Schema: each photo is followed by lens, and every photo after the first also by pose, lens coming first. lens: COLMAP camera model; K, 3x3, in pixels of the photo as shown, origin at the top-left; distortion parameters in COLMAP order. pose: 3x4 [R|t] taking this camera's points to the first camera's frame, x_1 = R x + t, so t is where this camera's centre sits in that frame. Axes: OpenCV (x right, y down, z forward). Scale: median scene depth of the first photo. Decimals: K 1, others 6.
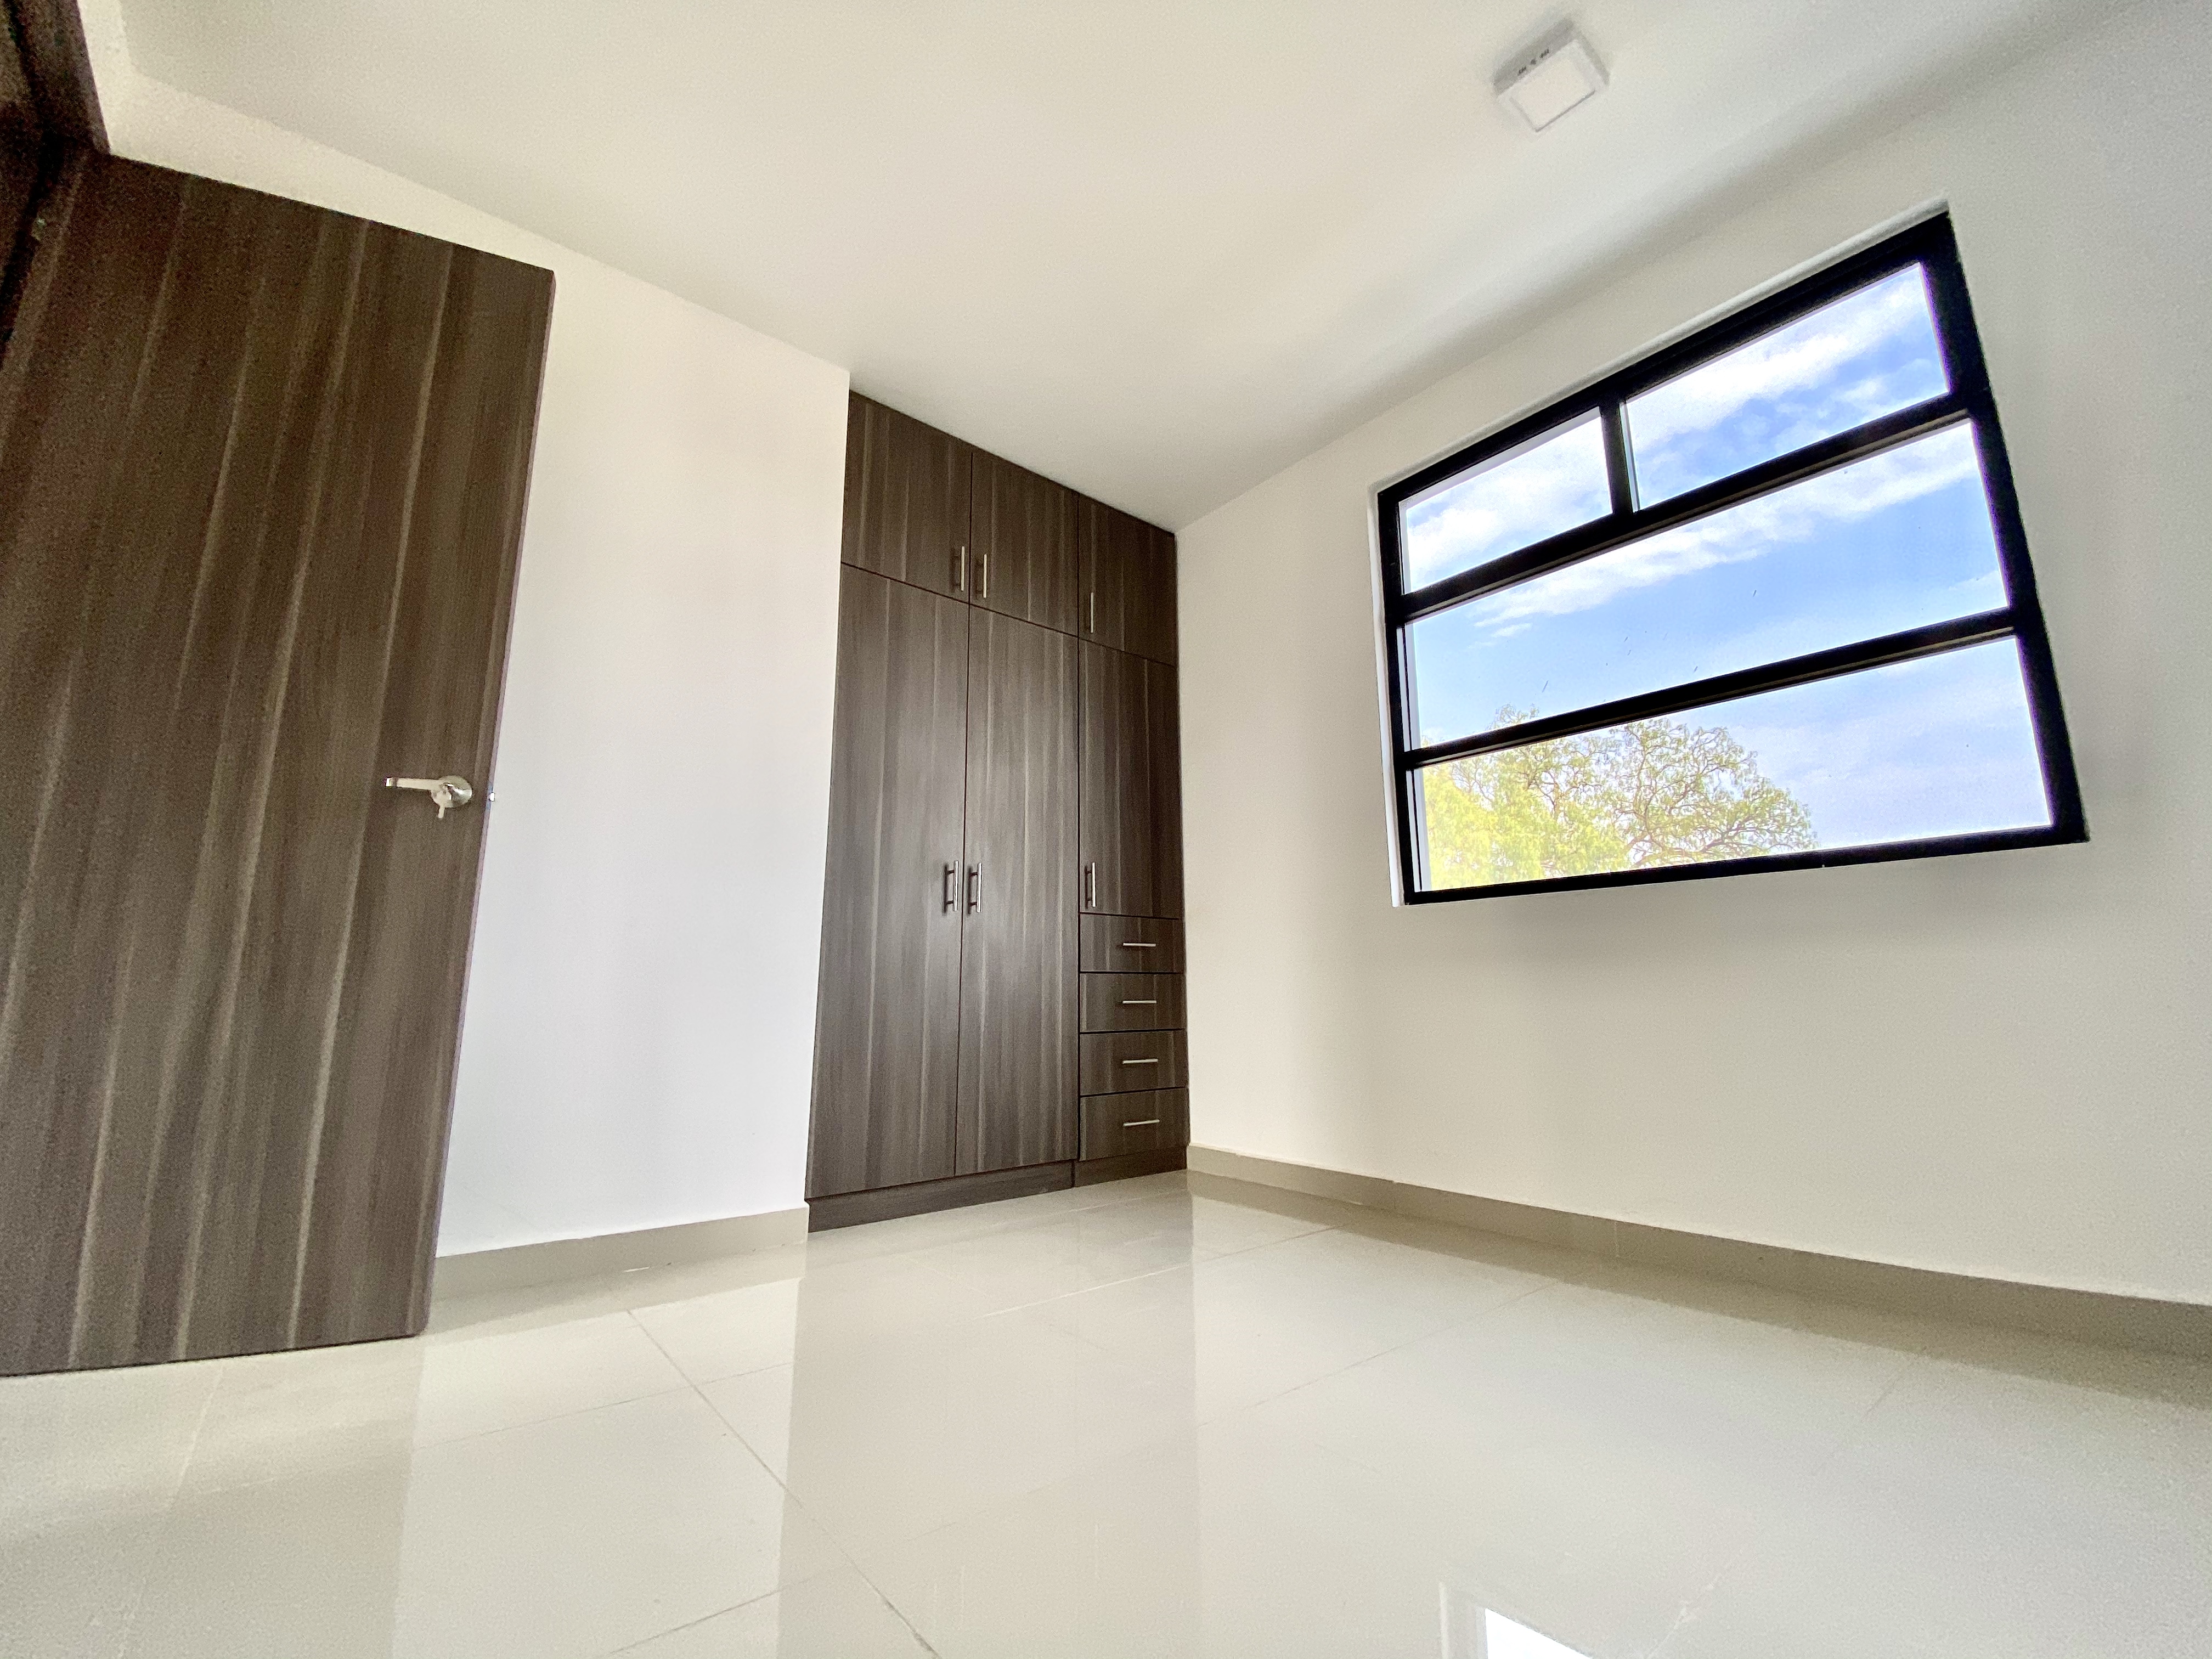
lens RADIAL K [[911.1, 0, 1114.5], [0, 911.1, 817.2], [0, 0, 1]] dist [-0.001209, -0.006029]
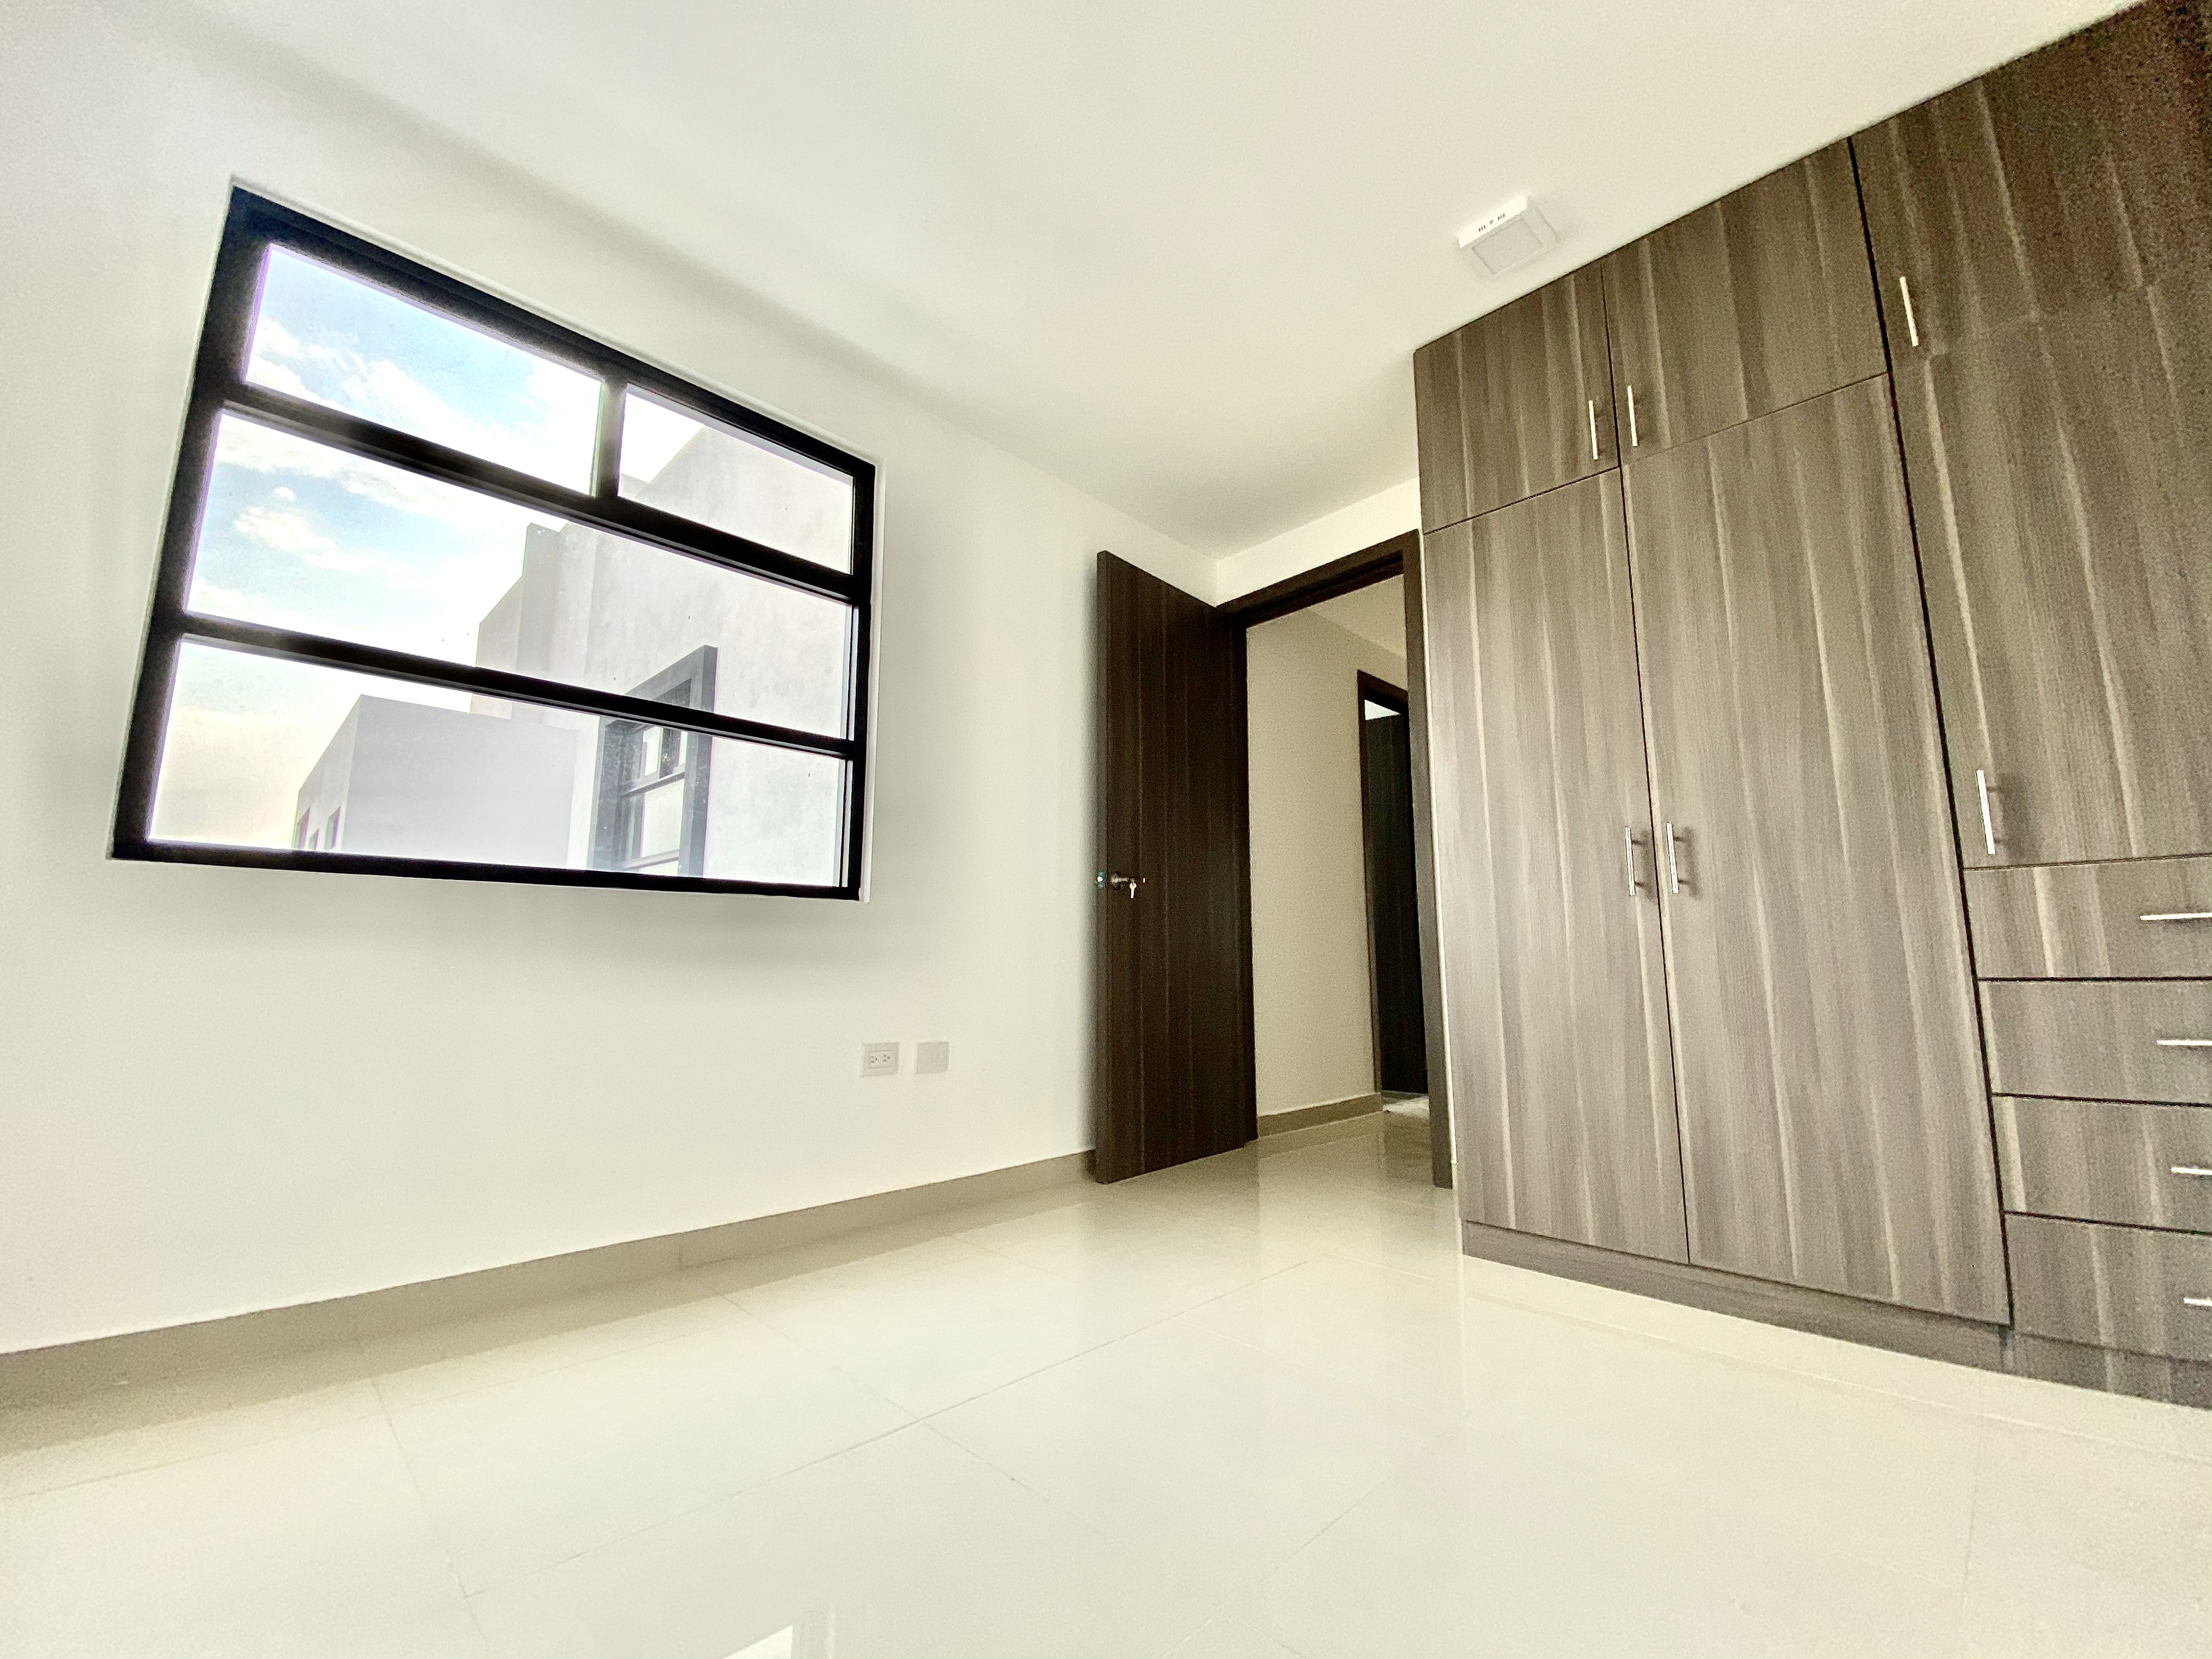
lens RADIAL K [[911.1, 0, 1100.9], [0, 911.1, 842.6], [0, 0, 1]] dist [-0.001209, -0.006029]
pose [[-0.102011, 0.149909, 0.983423, -0.440026], [-0.180077, 0.969465, -0.166461, 0.094087], [-0.978349, -0.194073, -0.071901, 0.575166]]
